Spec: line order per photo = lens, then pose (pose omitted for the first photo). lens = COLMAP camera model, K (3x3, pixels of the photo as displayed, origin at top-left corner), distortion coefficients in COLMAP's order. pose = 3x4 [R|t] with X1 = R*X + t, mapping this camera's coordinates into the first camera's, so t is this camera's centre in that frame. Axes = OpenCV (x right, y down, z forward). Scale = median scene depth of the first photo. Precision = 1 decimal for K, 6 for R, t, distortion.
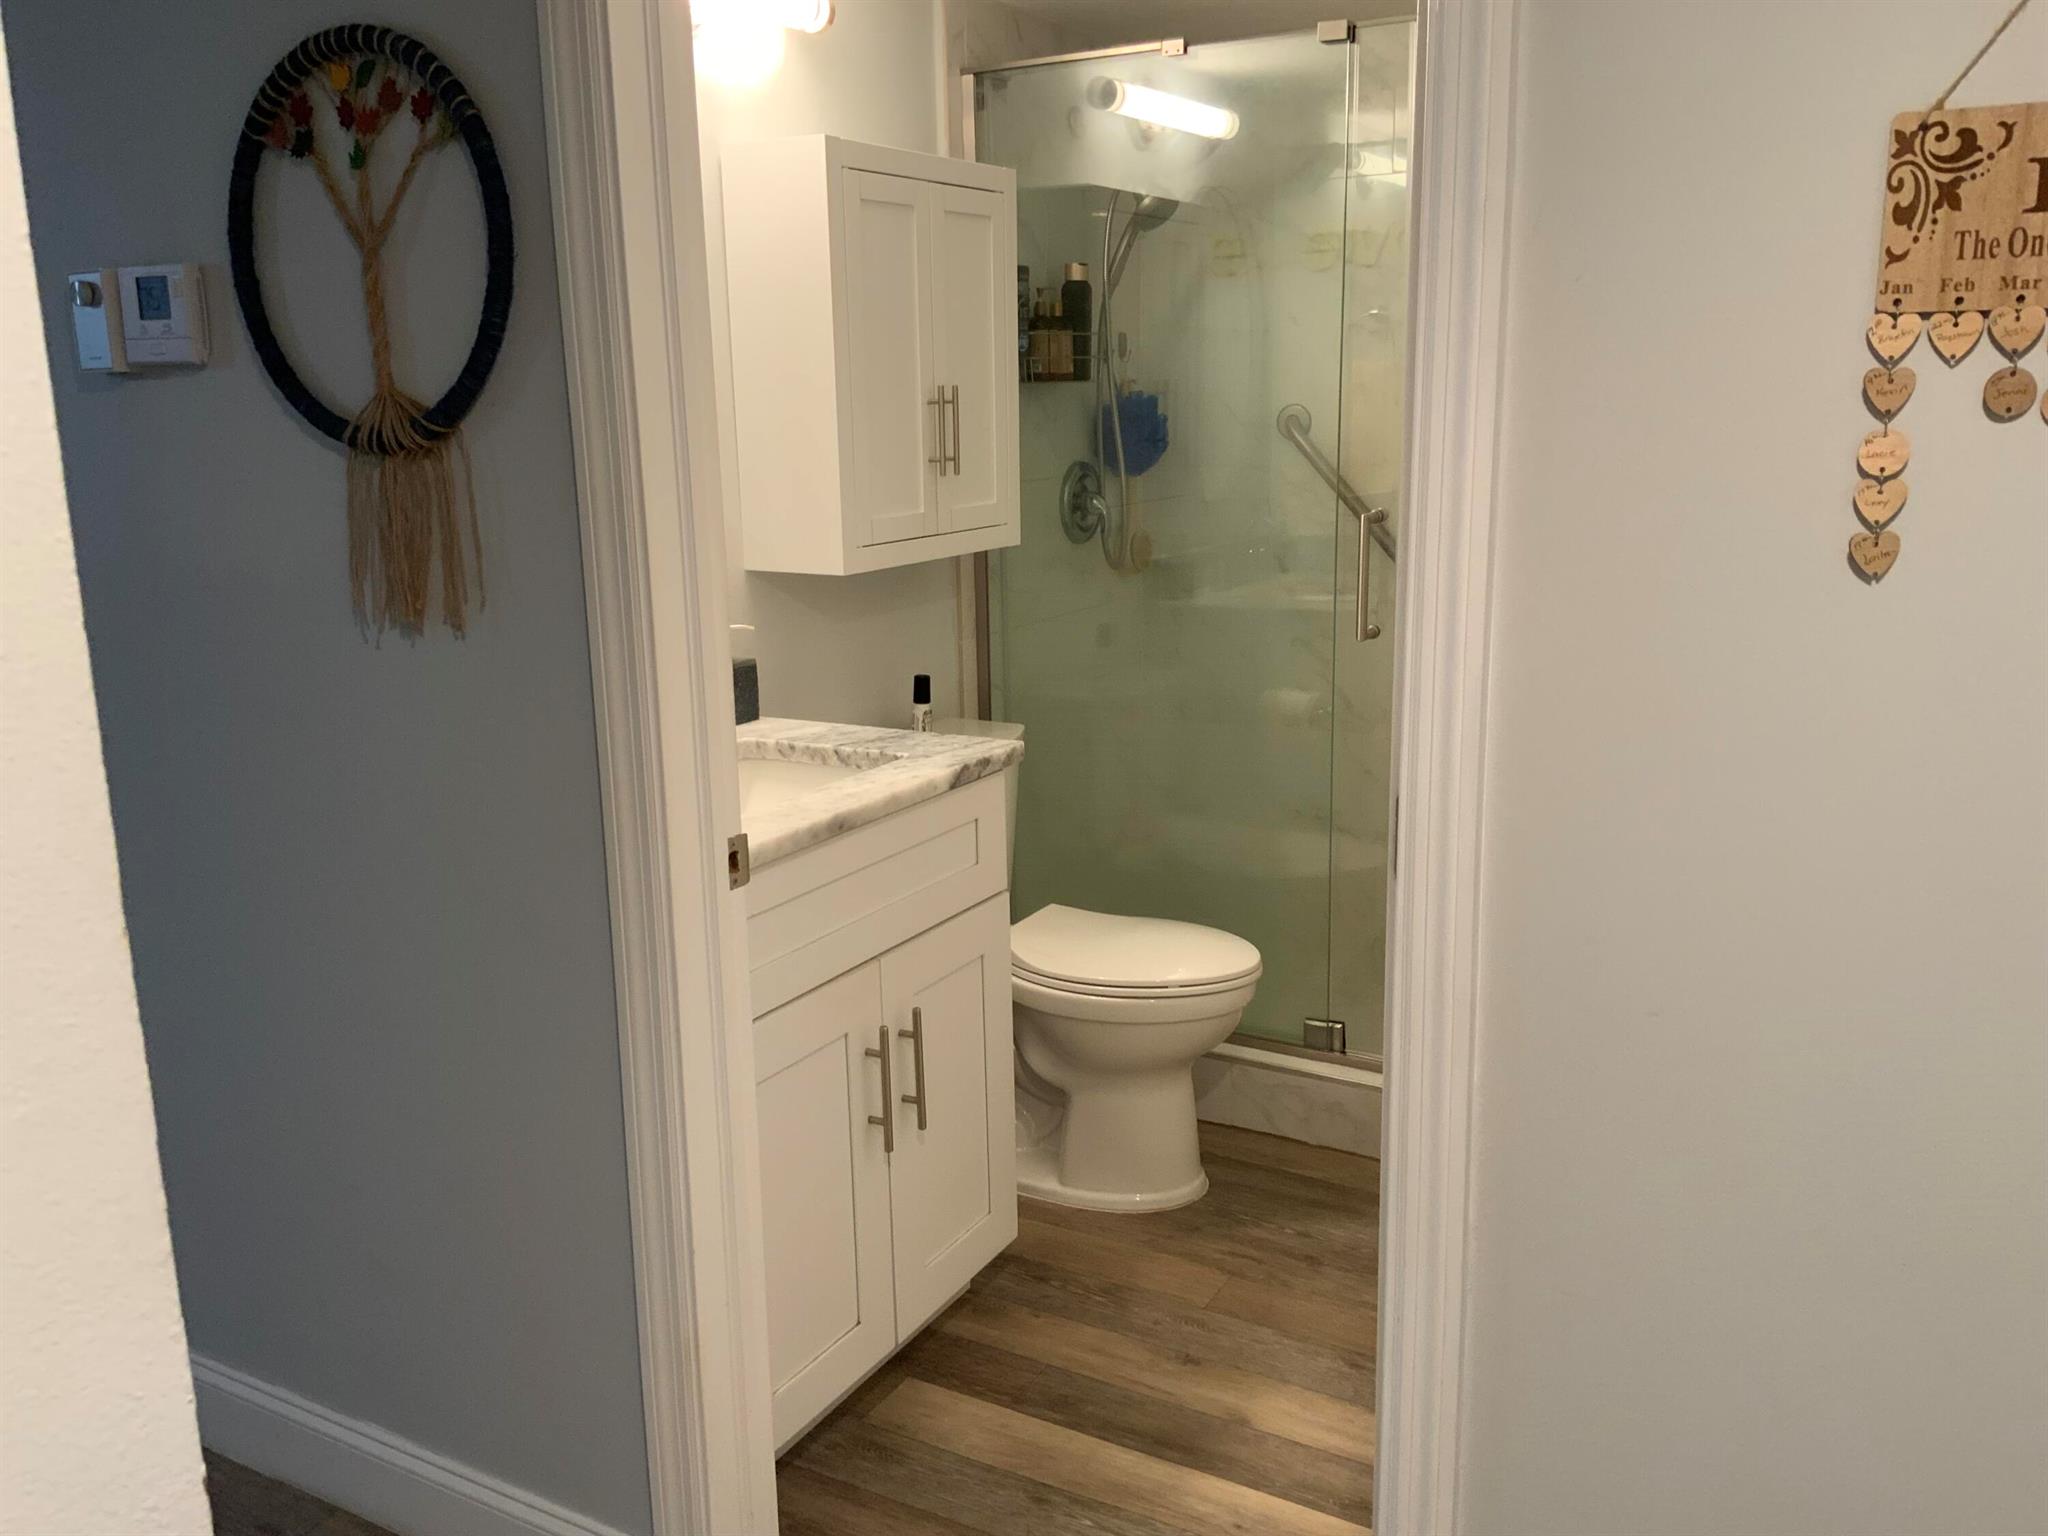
lens RADIAL K [[1695.8, 0, 1019.6], [0, 1695.8, 759.5], [0, 0, 1]] dist [0.093349, -0.160497]
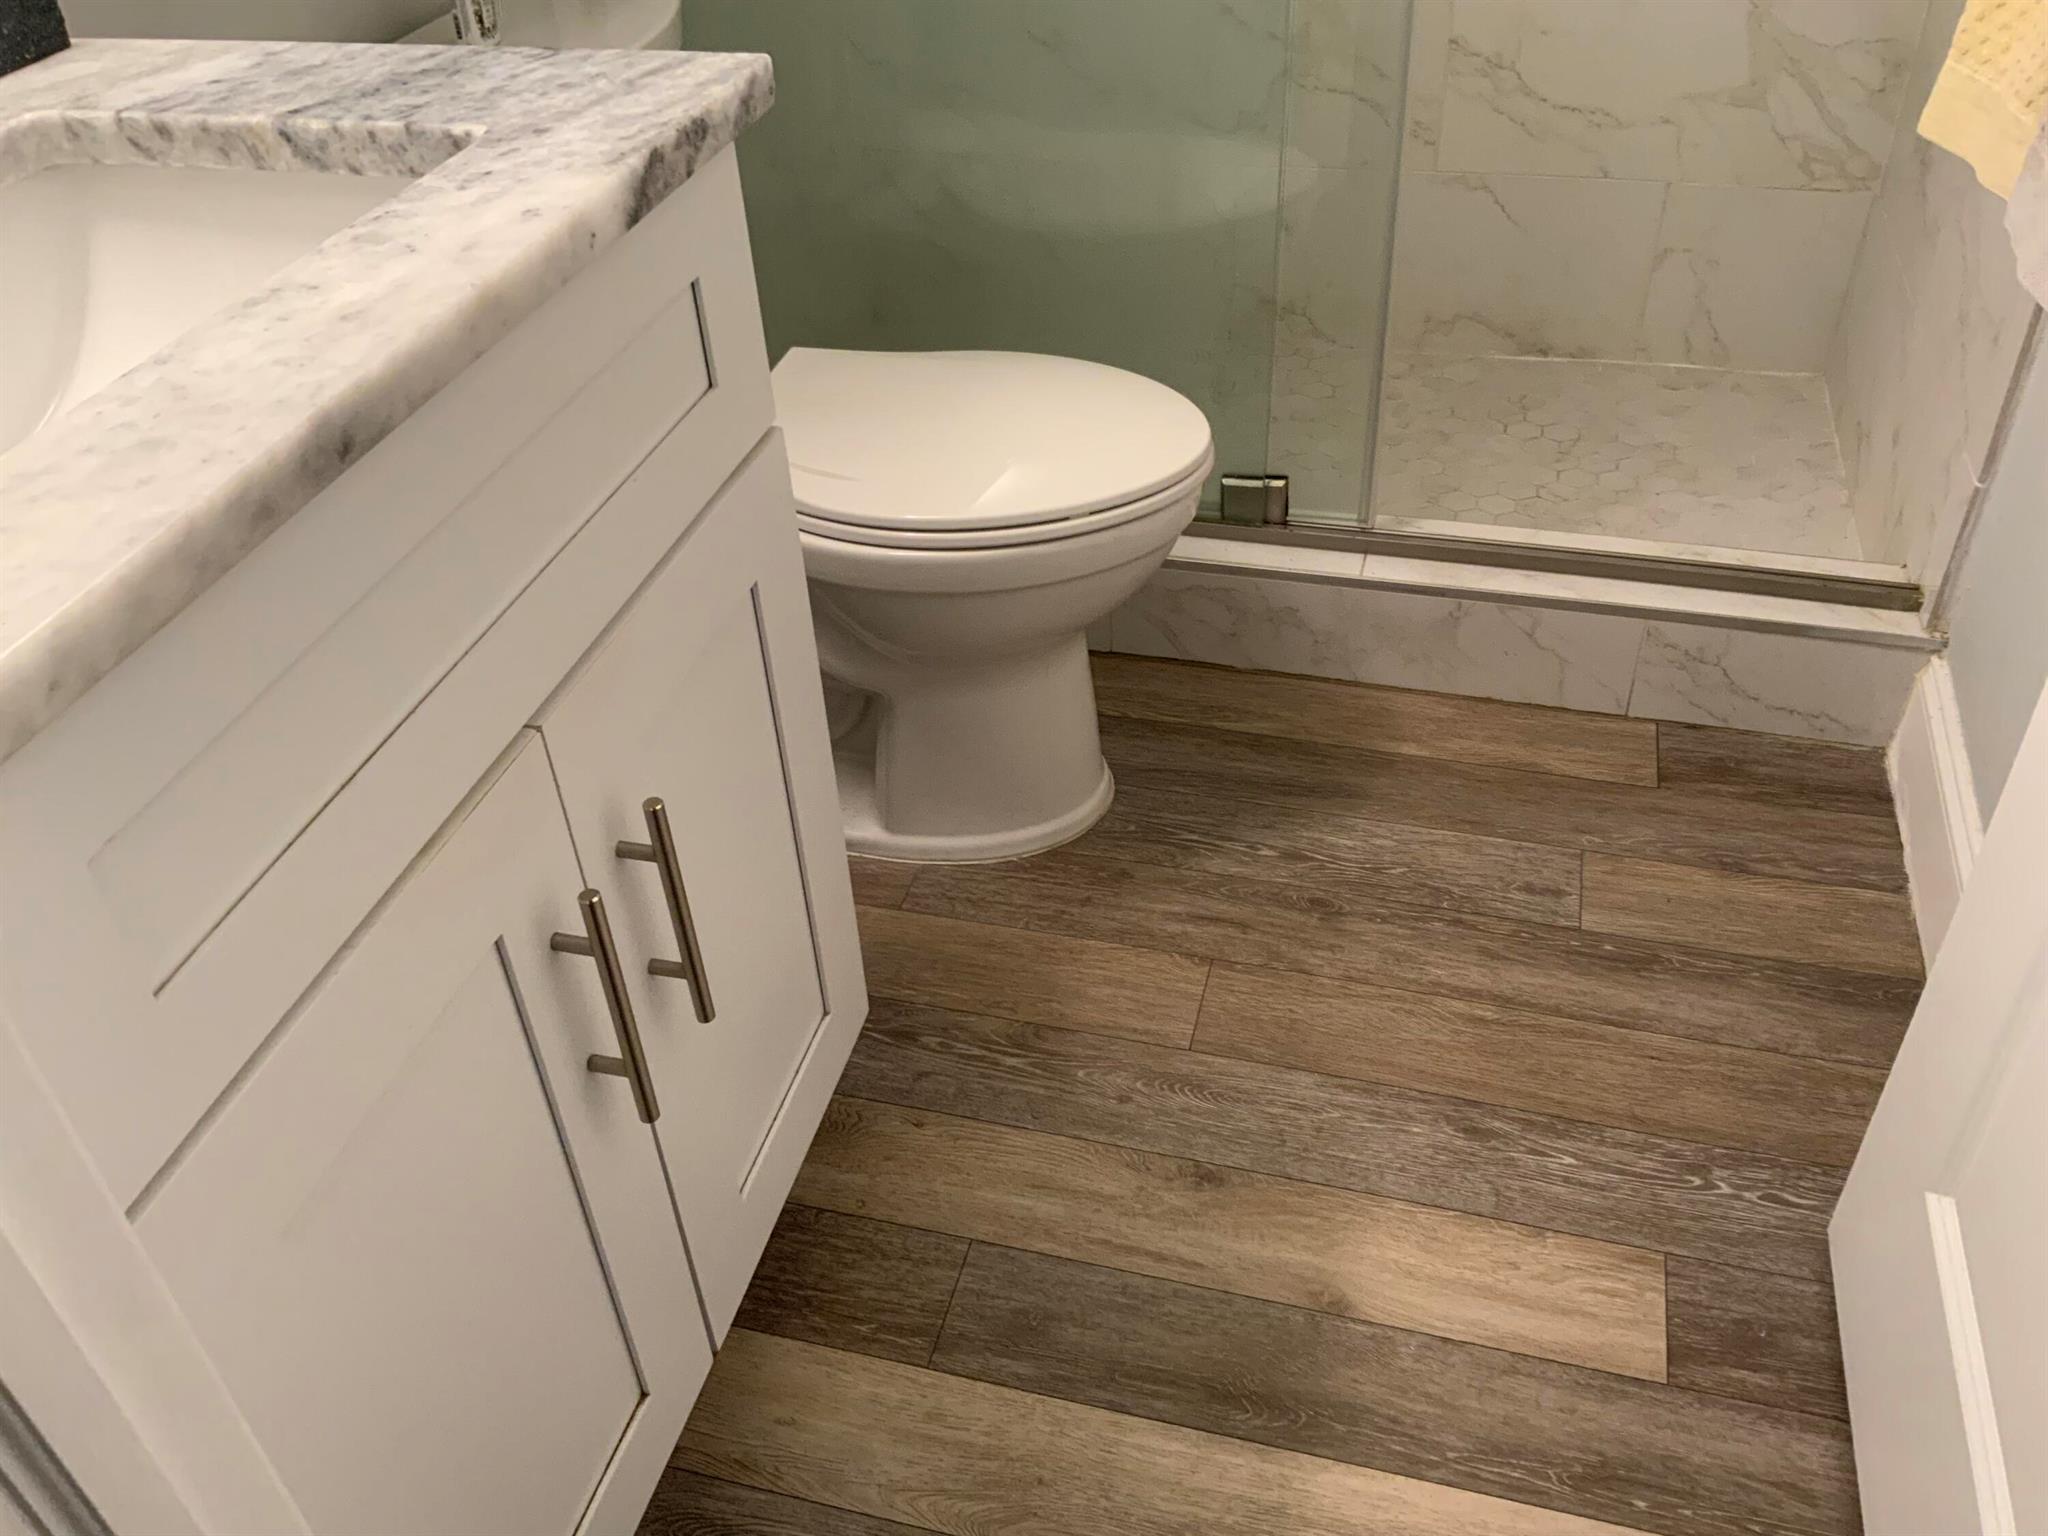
lens RADIAL K [[1695.8, 0, 1028.0], [0, 1695.8, 765.2], [0, 0, 1]] dist [0.093349, -0.160497]
pose [[0.965331, -0.175901, 0.192861, -0.042436], [0.078127, 0.899677, 0.429509, -0.026815], [-0.249063, -0.399551, 0.882228, 0.513171]]
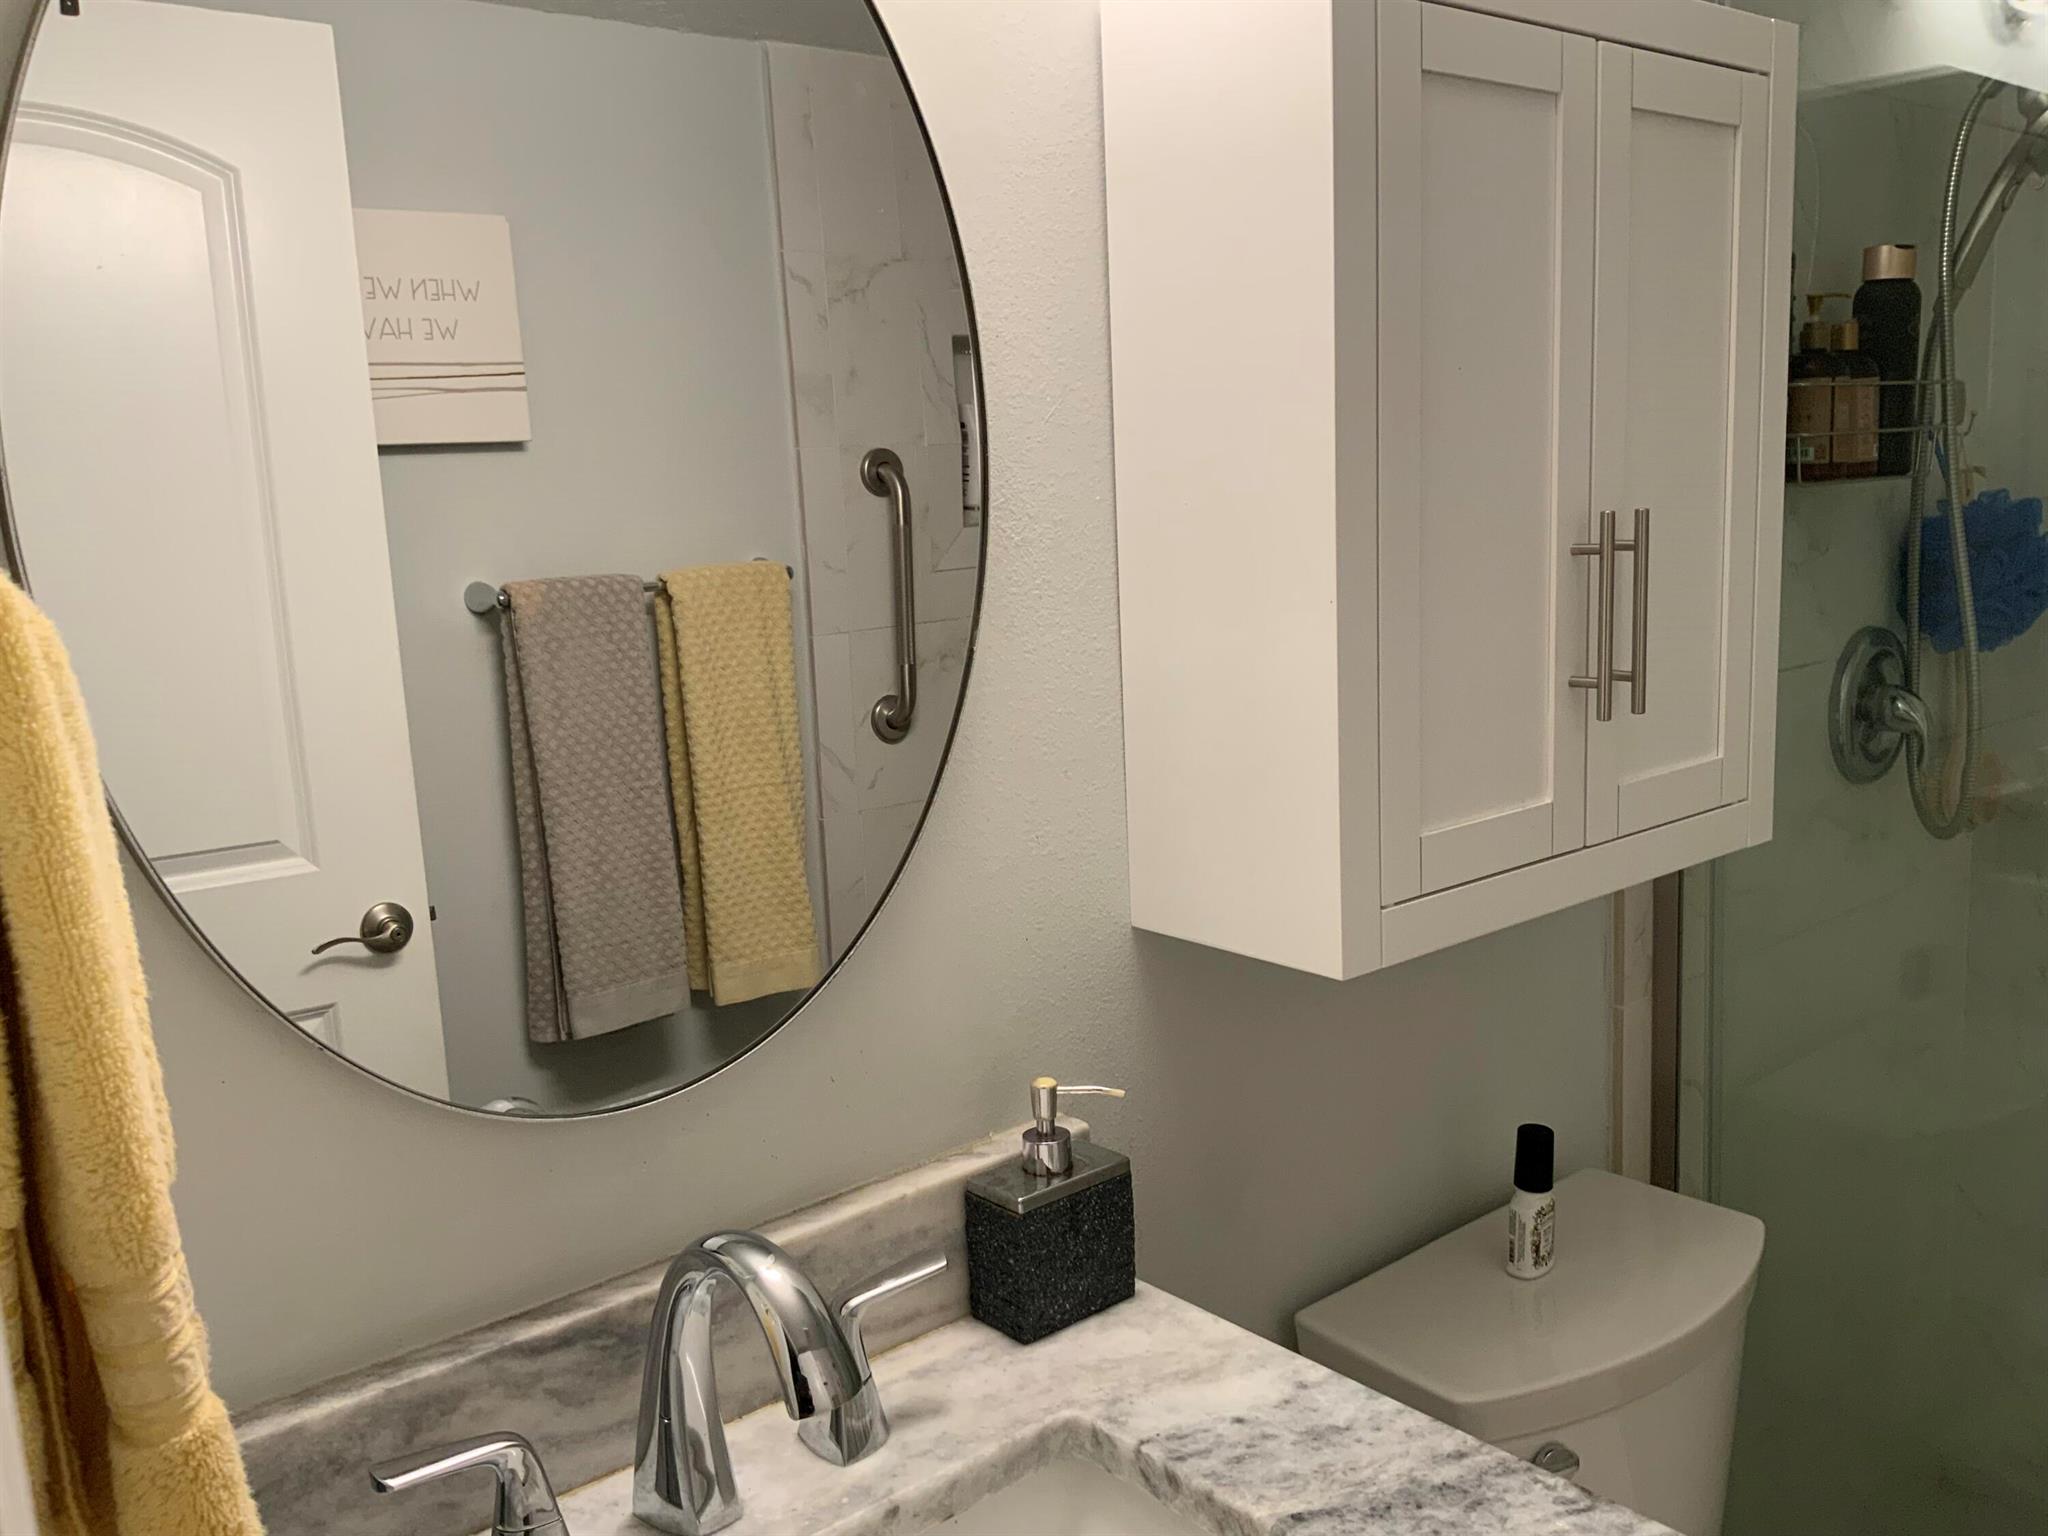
lens RADIAL K [[1695.8, 0, 1023.1], [0, 1695.8, 771.3], [0, 0, 1]] dist [0.093349, -0.160497]
pose [[0.939605, 0.032639, -0.340701, -0.036996], [-0.046120, 0.998438, -0.031541, -0.139770], [0.339139, 0.045349, 0.939643, 0.574181]]
